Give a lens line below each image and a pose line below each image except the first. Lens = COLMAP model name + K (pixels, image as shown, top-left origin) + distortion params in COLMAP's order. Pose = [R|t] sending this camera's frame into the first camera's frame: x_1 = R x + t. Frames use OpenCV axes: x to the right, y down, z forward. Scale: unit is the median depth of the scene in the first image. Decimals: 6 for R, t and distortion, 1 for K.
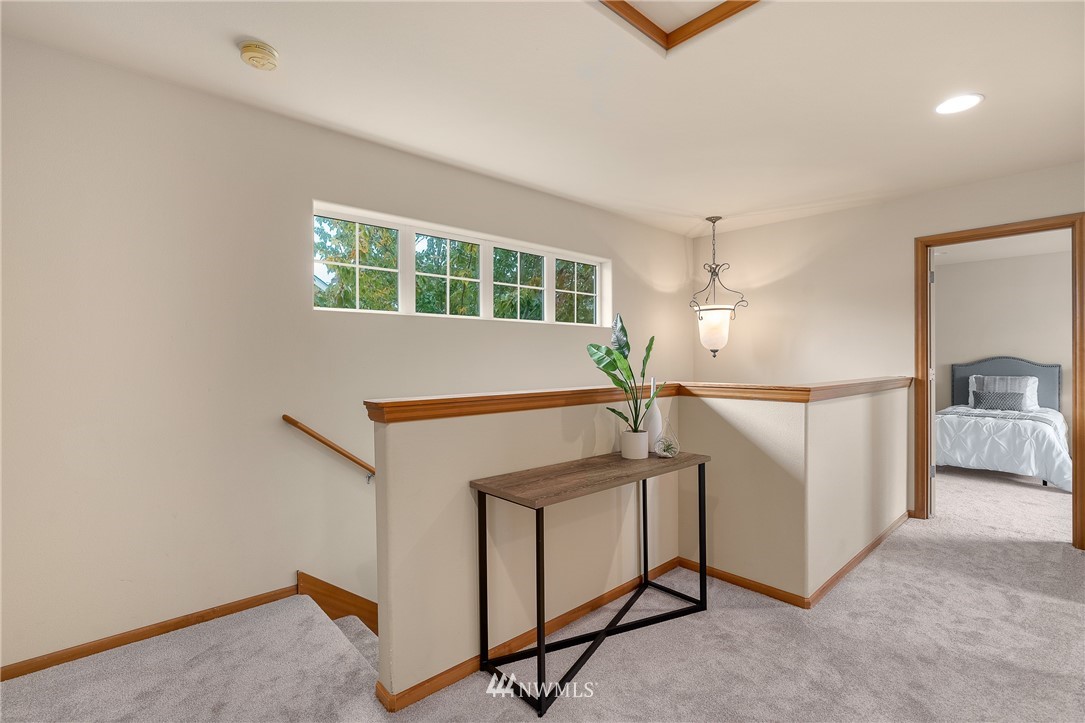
lens RADIAL K [[497.0, 0, 540.8], [0, 497.0, 360.2], [0, 0, 1]] dist [-0.007571, 0.001484]
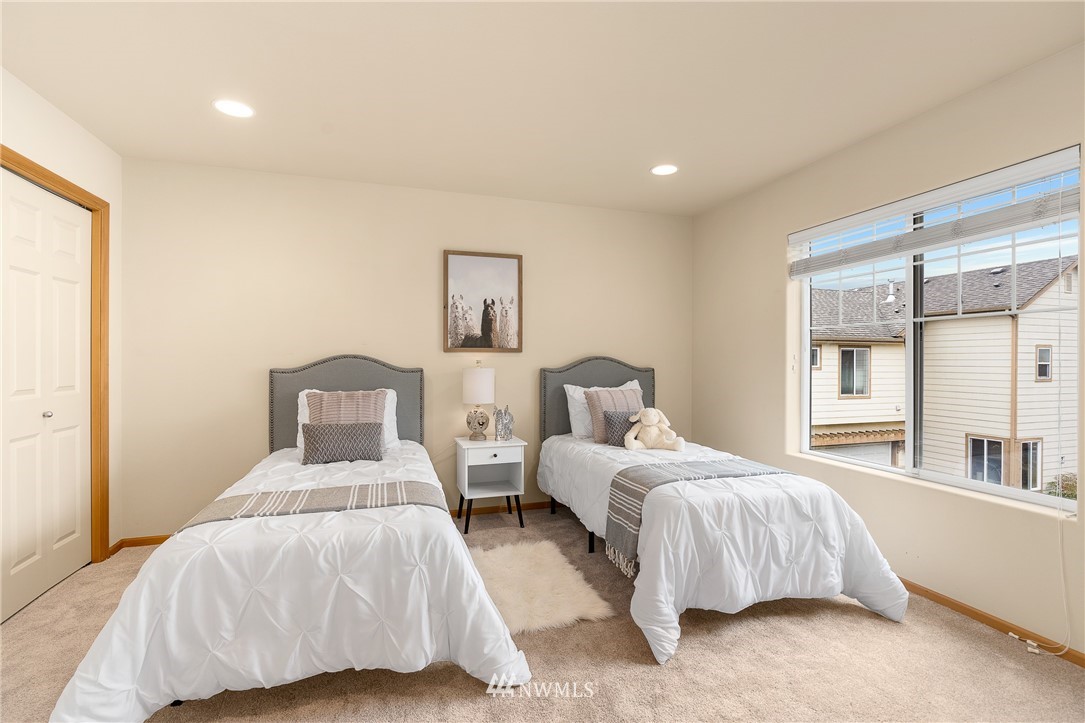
lens RADIAL K [[497.0, 0, 544.7], [0, 497.0, 364.5], [0, 0, 1]] dist [-0.007571, 0.001484]
pose [[0.410432, -0.005151, 0.911877, 0.563744], [0.000535, 0.999985, 0.005408, 0.000585], [-0.911891, -0.001732, 0.410429, 0.624338]]
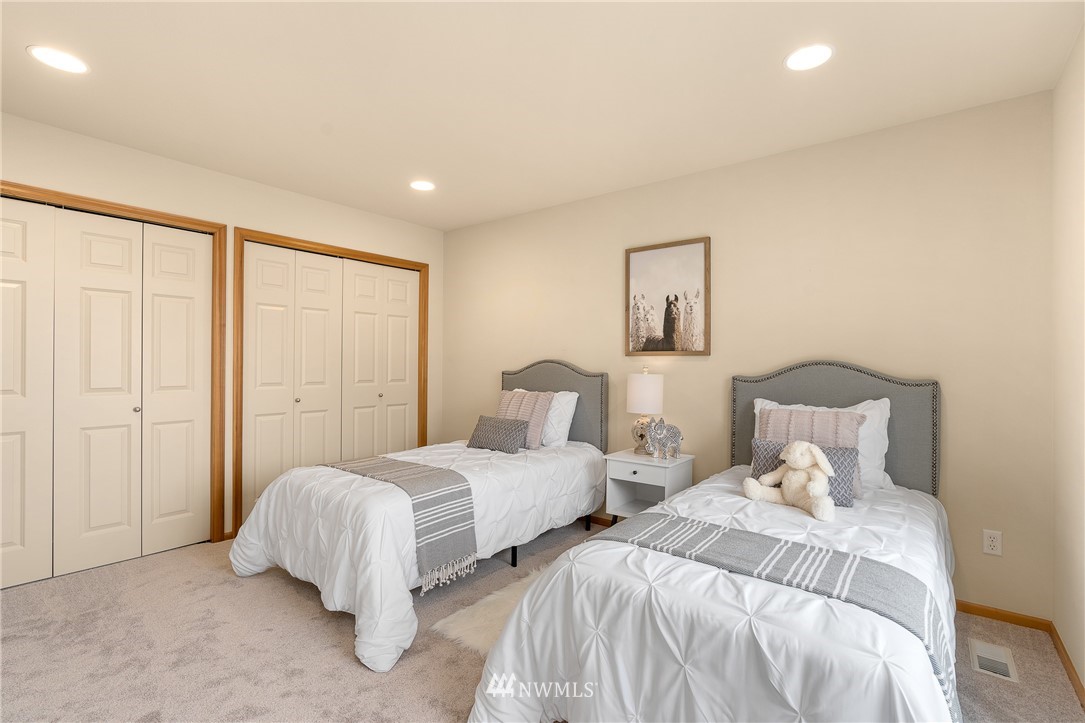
lens RADIAL K [[497.0, 0, 543.7], [0, 497.0, 359.1], [0, 0, 1]] dist [-0.007571, 0.001484]
pose [[0.986228, 0.012119, 0.164947, 0.891900], [-0.009698, 0.999833, -0.015476, 0.001576], [-0.165107, 0.013663, 0.986181, 0.423929]]
